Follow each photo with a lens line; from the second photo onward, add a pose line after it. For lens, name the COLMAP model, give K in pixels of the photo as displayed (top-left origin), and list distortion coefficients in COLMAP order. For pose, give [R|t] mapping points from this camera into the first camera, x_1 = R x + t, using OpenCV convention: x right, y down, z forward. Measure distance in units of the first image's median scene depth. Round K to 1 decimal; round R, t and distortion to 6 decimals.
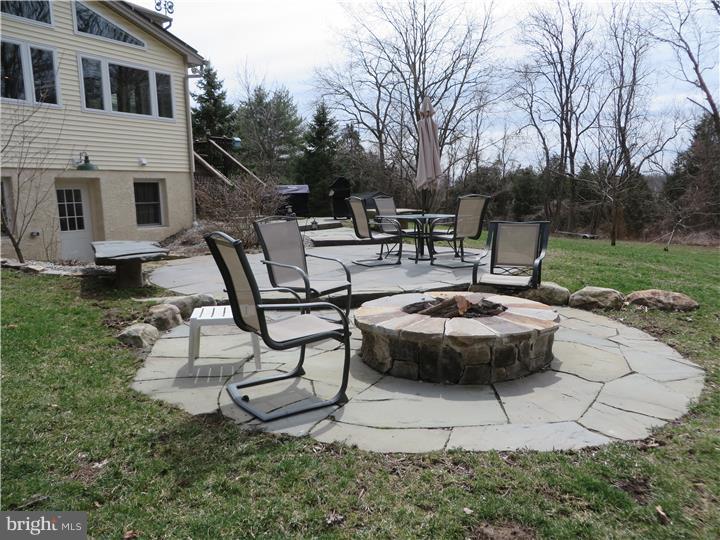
lens RADIAL K [[542.1, 0, 360.2], [0, 542.1, 269.6], [0, 0, 1]] dist [-0.009349, -0.012936]
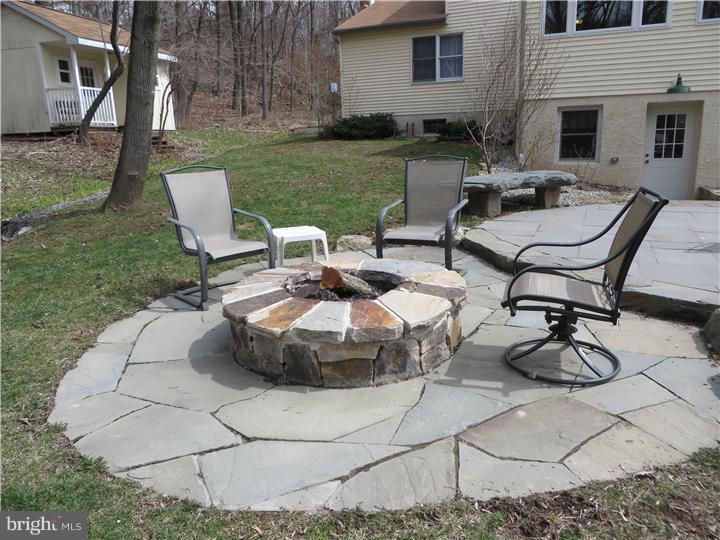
lens RADIAL K [[542.1, 0, 360.0], [0, 542.1, 270.7], [0, 0, 1]] dist [-0.009349, -0.012936]
pose [[0.177694, 0.255061, -0.950457, 0.483841], [-0.111973, 0.964795, 0.237975, -0.071631], [0.977695, 0.064139, 0.199999, 0.447493]]
